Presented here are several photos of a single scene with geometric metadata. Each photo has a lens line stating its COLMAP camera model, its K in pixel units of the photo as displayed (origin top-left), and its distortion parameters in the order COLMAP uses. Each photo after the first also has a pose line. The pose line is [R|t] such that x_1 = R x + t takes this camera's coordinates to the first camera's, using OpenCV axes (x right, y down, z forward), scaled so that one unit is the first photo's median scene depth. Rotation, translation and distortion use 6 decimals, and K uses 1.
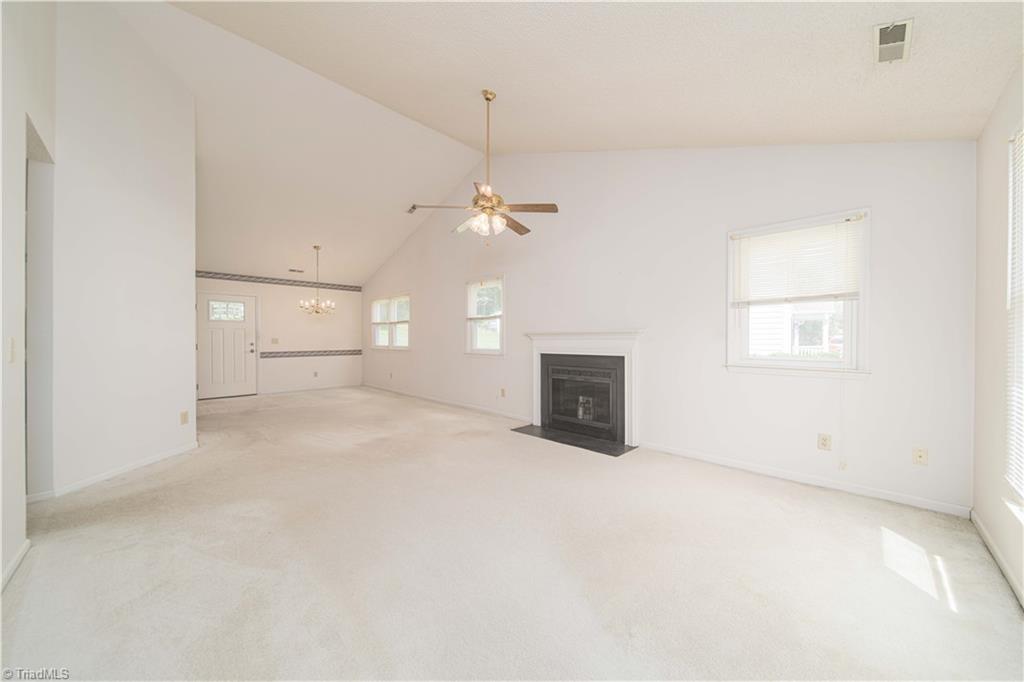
lens RADIAL K [[358.8, 0, 514.6], [0, 358.8, 341.6], [0, 0, 1]] dist [-0.005566, -0.000127]
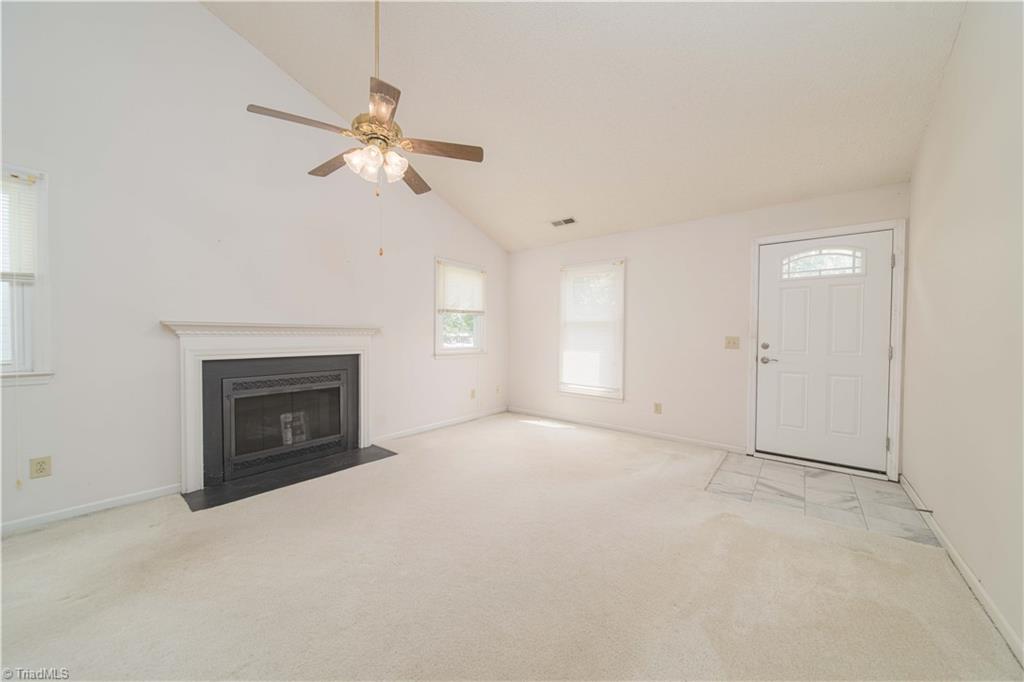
lens RADIAL K [[358.8, 0, 514.7], [0, 358.8, 341.6], [0, 0, 1]] dist [-0.005566, -0.000127]
pose [[-0.098995, -0.019743, 0.994892, -0.597508], [-0.001565, 0.999805, 0.019684, -0.009430], [-0.995087, 0.000392, -0.099007, 0.629668]]
